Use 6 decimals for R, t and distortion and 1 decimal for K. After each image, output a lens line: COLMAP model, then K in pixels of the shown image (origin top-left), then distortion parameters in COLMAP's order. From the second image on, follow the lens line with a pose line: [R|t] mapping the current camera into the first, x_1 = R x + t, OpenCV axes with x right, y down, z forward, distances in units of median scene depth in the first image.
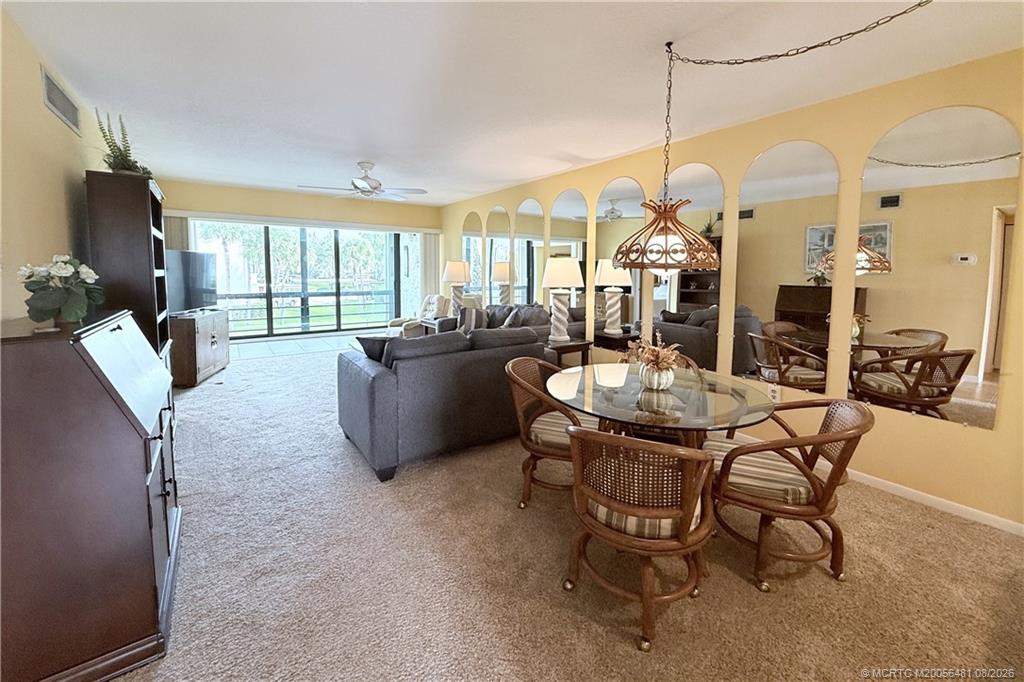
lens RADIAL K [[407.8, 0, 506.3], [0, 407.8, 297.9], [0, 0, 1]] dist [0.004329, 0.000451]
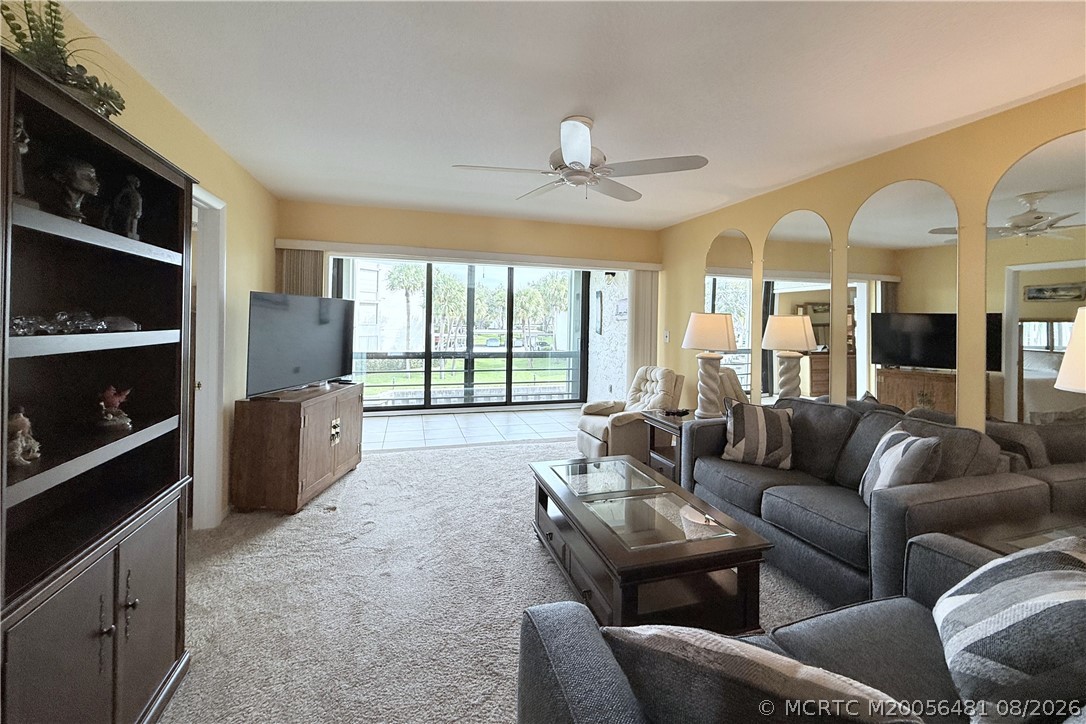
lens RADIAL K [[432.4, 0, 539.8], [0, 432.4, 317.3], [0, 0, 1]] dist [0.004329, 0.000451]
pose [[0.950939, 0.009413, -0.309235, -0.120536], [-0.033718, 0.996736, -0.073346, -0.024559], [0.307535, 0.080175, 0.948153, 0.270692]]
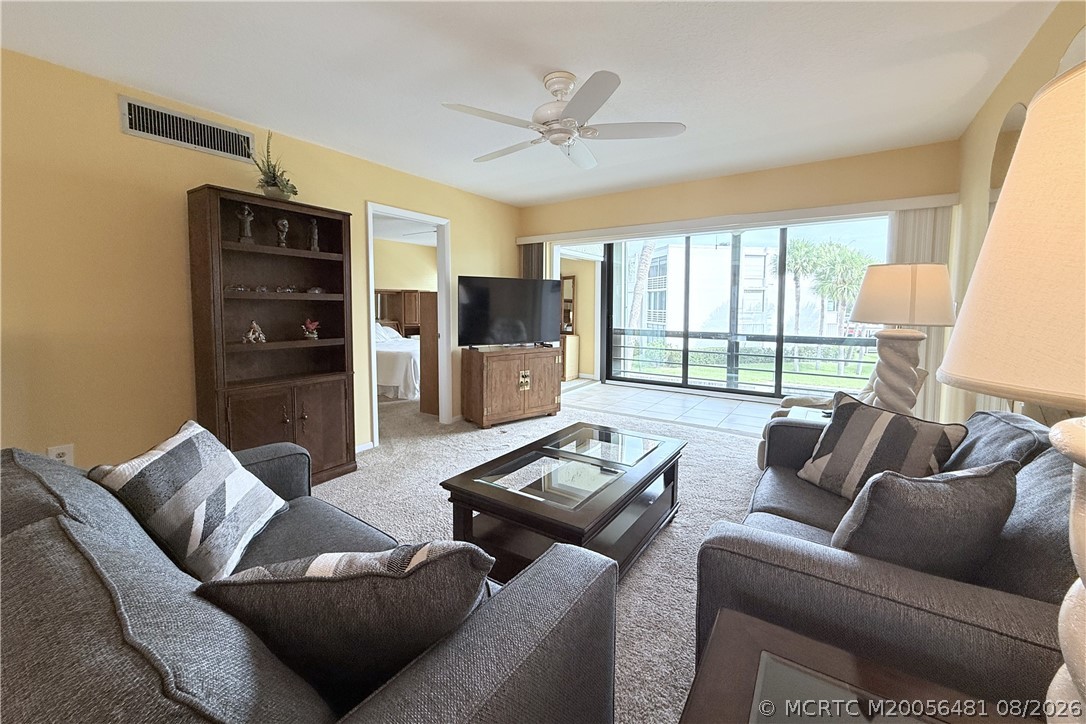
lens RADIAL K [[432.4, 0, 541.6], [0, 432.4, 330.3], [0, 0, 1]] dist [0.004329, 0.000451]
pose [[0.358254, 0.049911, -0.932289, 0.087999], [-0.067237, 0.997356, 0.027557, -0.017939], [0.931200, 0.052812, 0.360663, 0.441314]]
